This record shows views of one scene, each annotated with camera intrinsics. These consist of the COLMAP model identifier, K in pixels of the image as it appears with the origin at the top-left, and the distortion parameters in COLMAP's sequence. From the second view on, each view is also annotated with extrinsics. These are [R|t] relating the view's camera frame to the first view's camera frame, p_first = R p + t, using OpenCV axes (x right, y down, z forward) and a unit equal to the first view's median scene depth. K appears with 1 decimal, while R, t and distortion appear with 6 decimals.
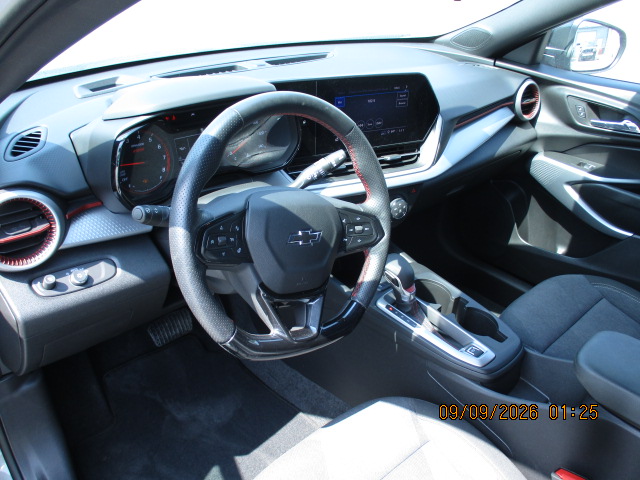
lens RADIAL K [[530.4, 0, 318.6], [0, 530.4, 239.2], [0, 0, 1]] dist [-0.041483, 0.003385]
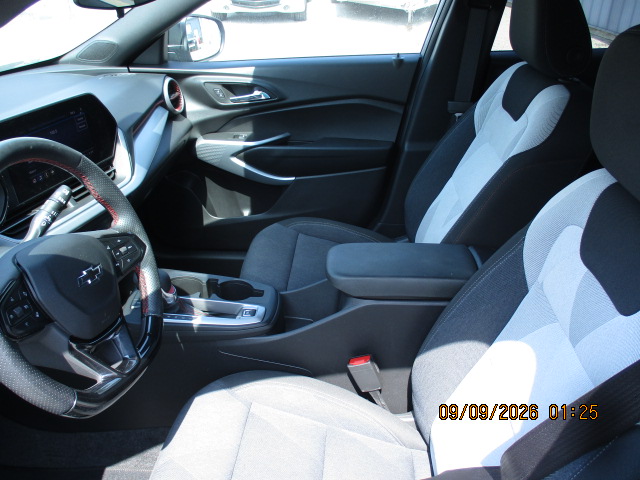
lens RADIAL K [[530.4, 0, 318.6], [0, 530.4, 239.2], [0, 0, 1]] dist [-0.041483, 0.003385]
pose [[0.717892, -0.384198, 0.580537, -0.140225], [0.387490, 0.913324, 0.125265, -0.011761], [-0.578345, 0.135025, 0.804541, -0.017246]]
